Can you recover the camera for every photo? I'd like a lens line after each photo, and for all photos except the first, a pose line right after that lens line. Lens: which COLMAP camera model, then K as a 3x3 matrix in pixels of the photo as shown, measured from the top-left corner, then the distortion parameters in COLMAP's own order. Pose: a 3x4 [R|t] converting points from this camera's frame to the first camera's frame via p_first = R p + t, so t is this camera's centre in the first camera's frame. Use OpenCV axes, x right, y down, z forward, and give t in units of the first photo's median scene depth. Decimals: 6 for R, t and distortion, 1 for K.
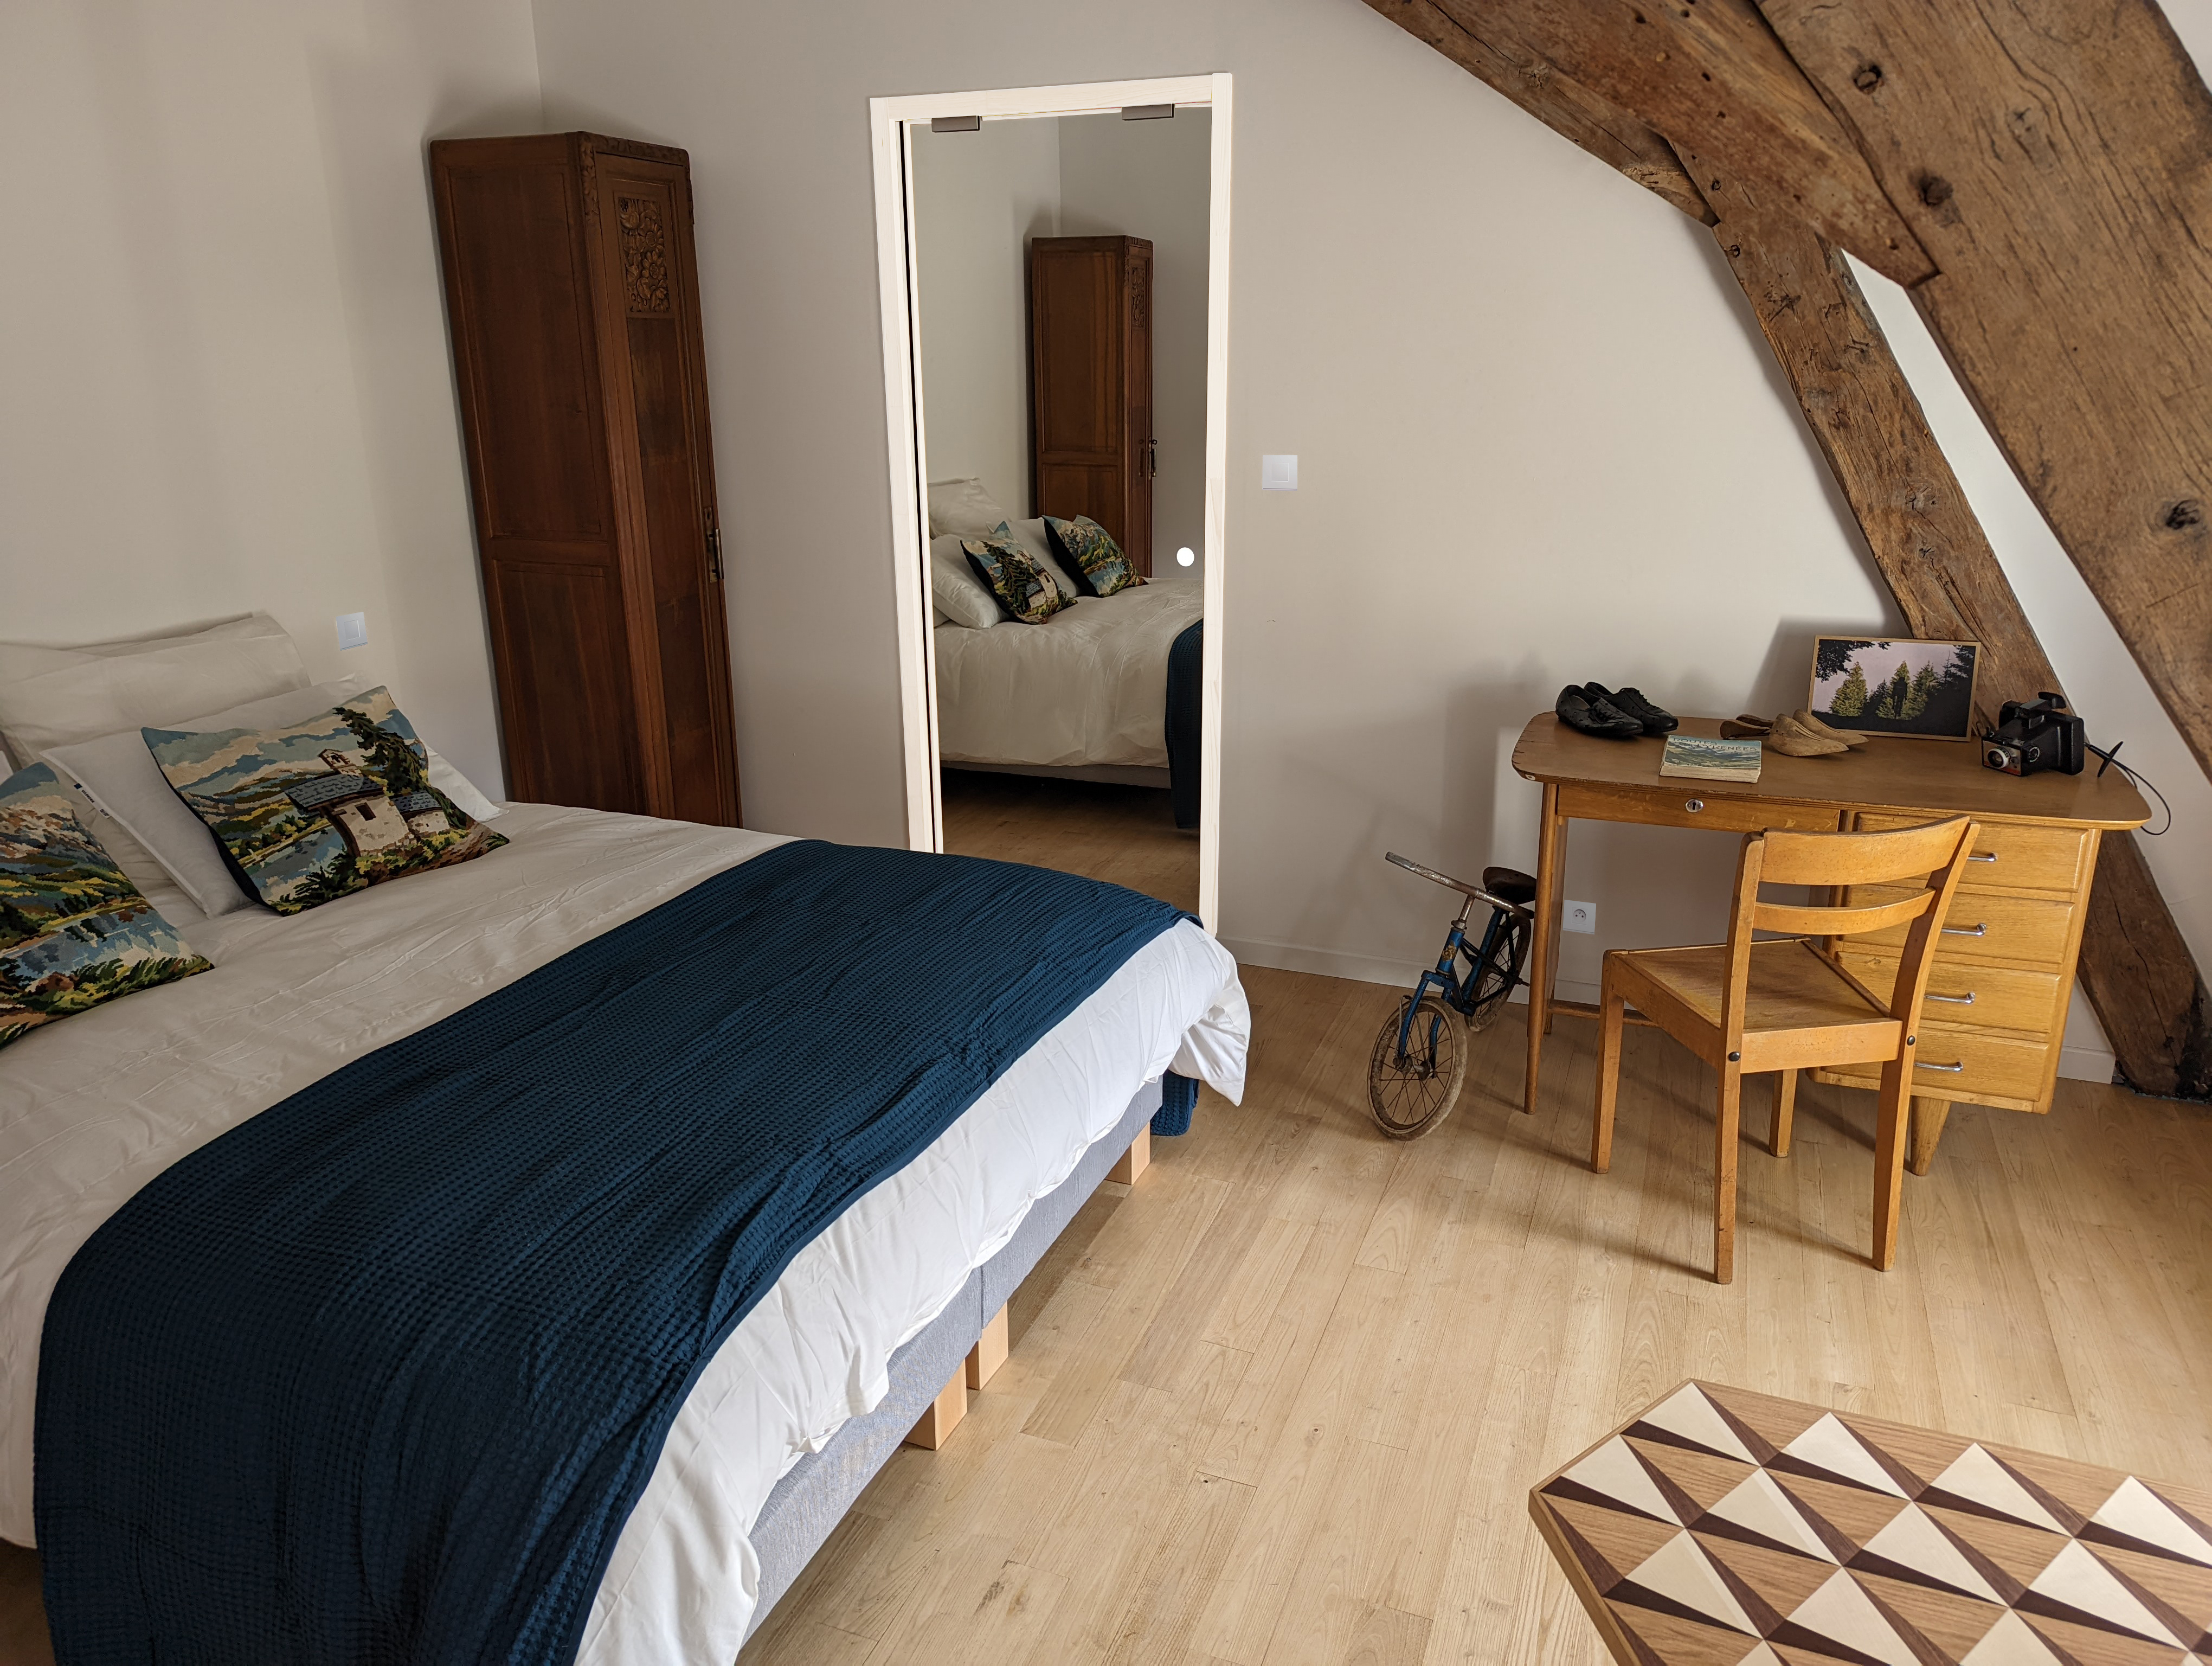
lens RADIAL K [[1576.7, 0, 1106.0], [0, 1576.7, 833.0], [0, 0, 1]] dist [0.001727, -0.000290]
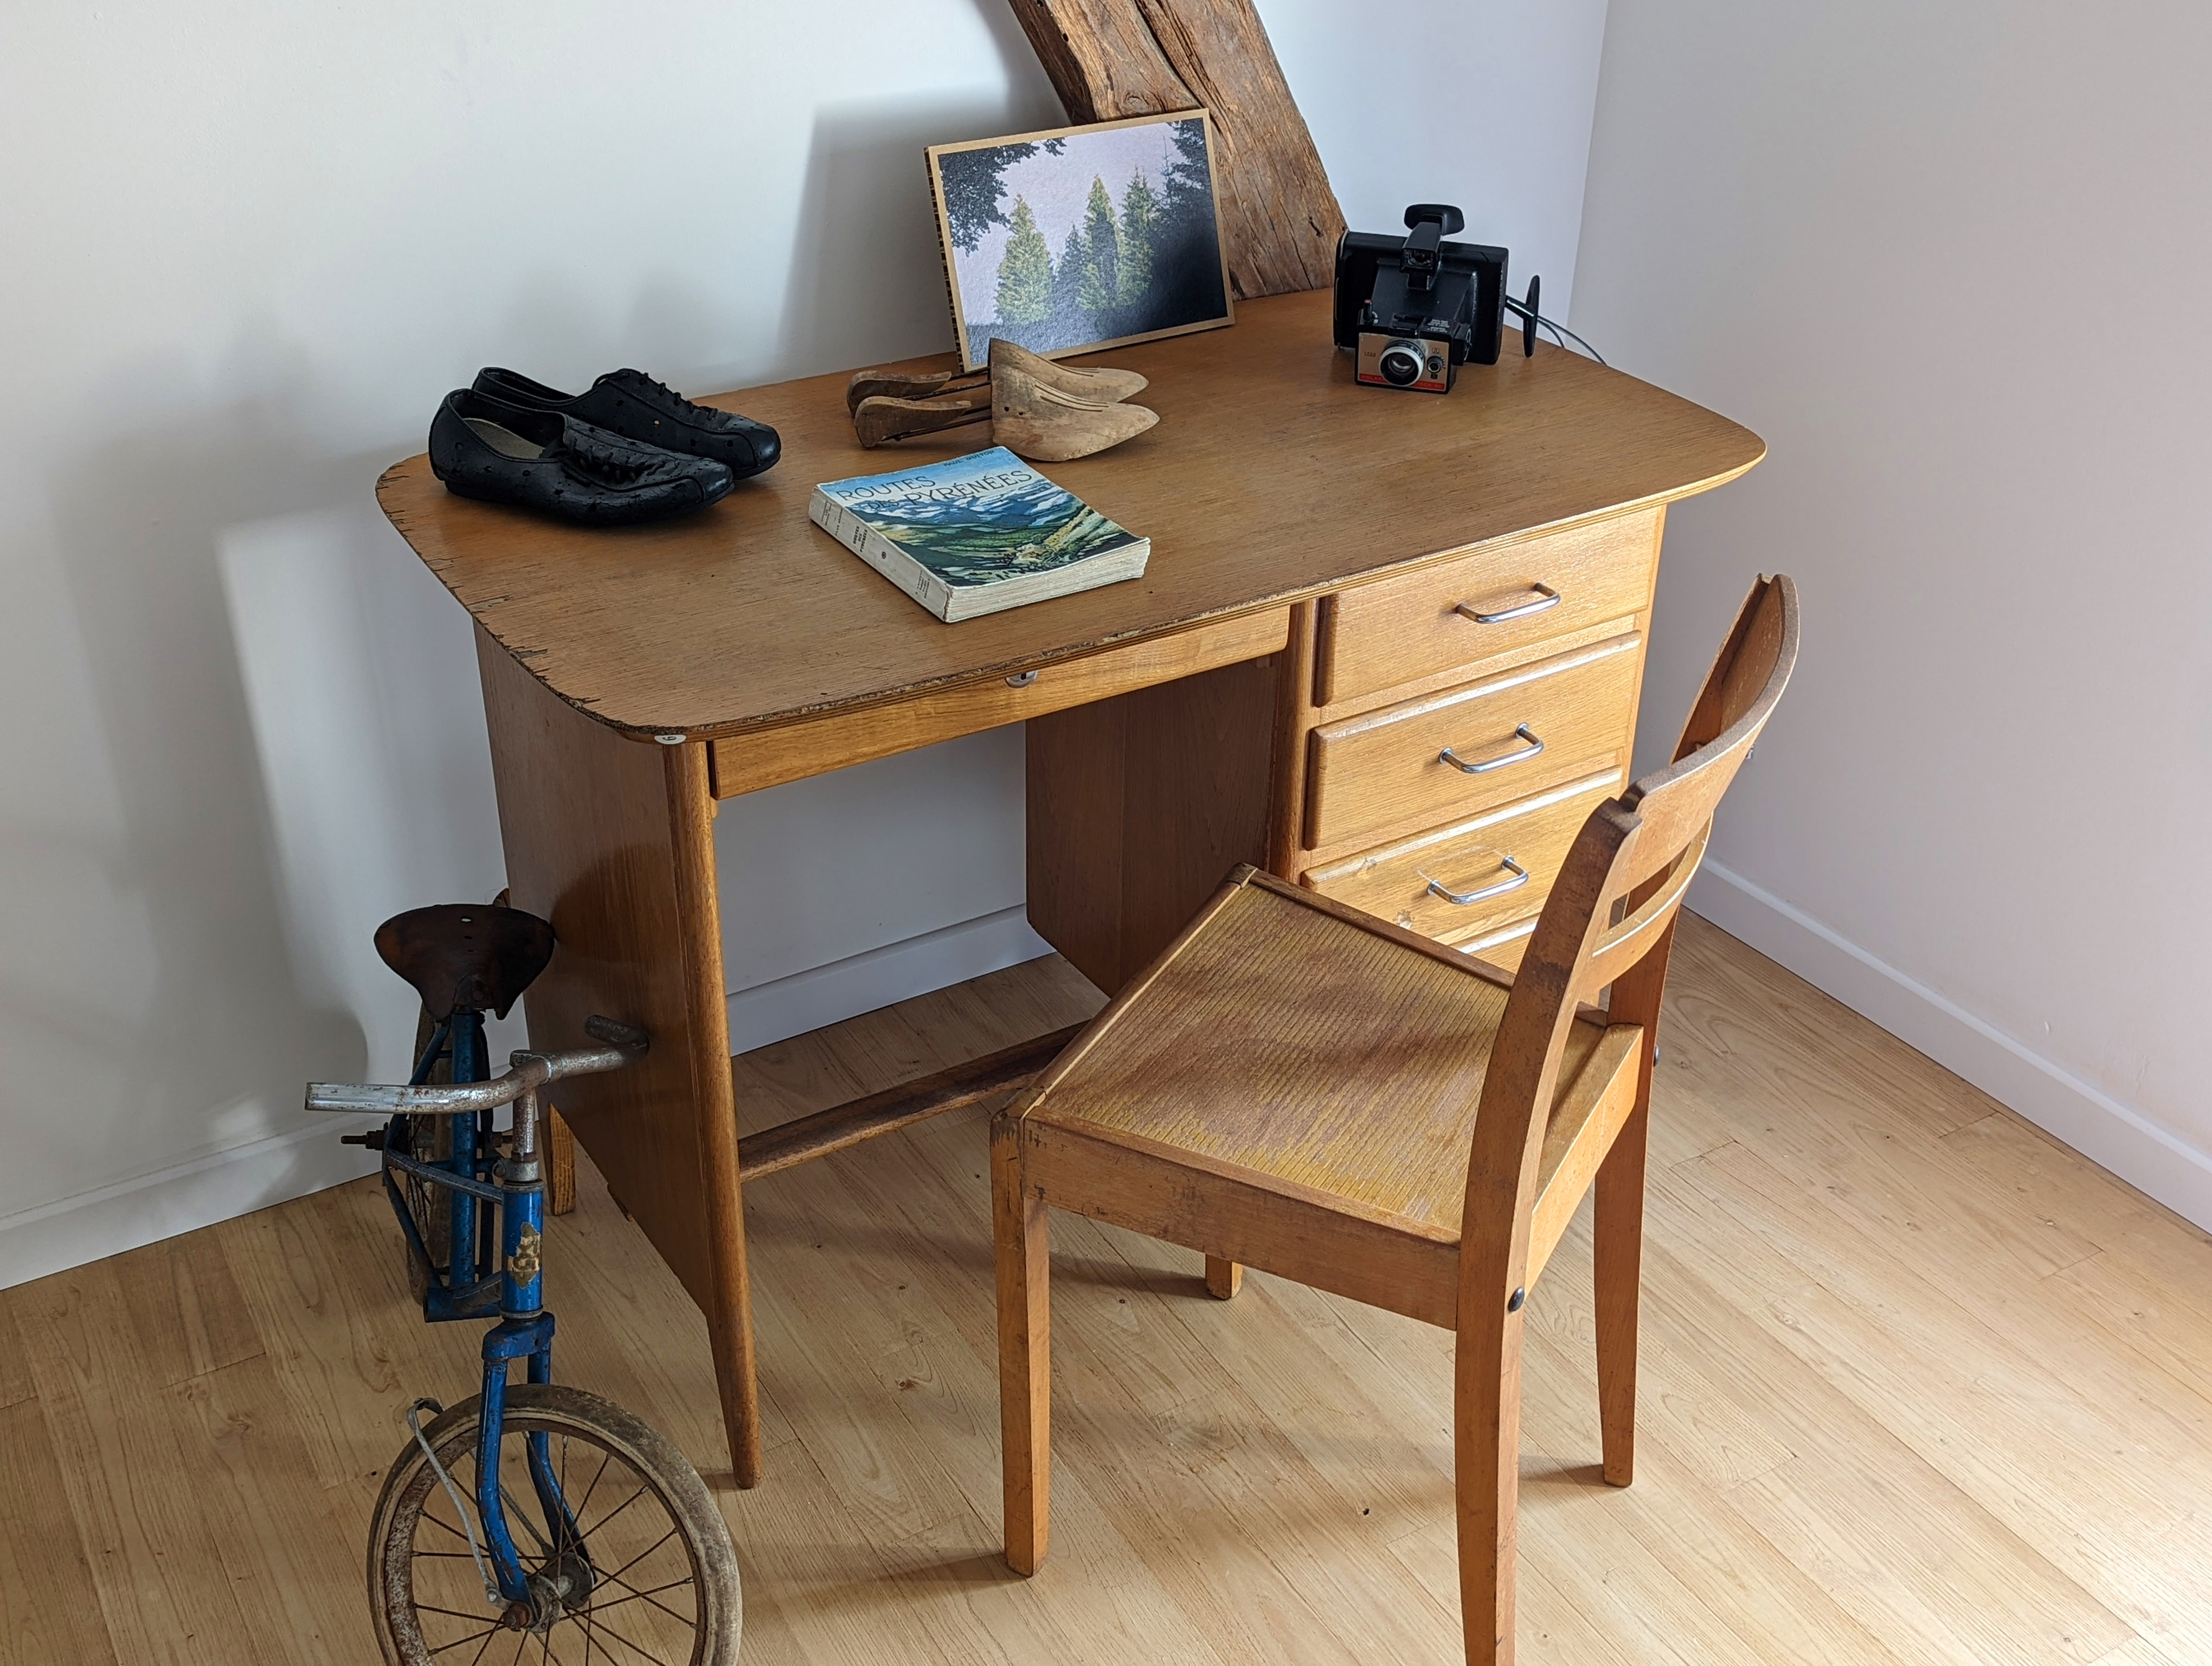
lens RADIAL K [[2249.9, 0, 1106.0], [0, 2249.9, 833.0], [0, 0, 1]] dist [0.019963, 0.005845]
pose [[0.609135, -0.382097, 0.694951, -0.015623], [0.217893, 0.923193, 0.316603, -0.139083], [-0.762546, -0.041429, 0.645606, 0.570940]]
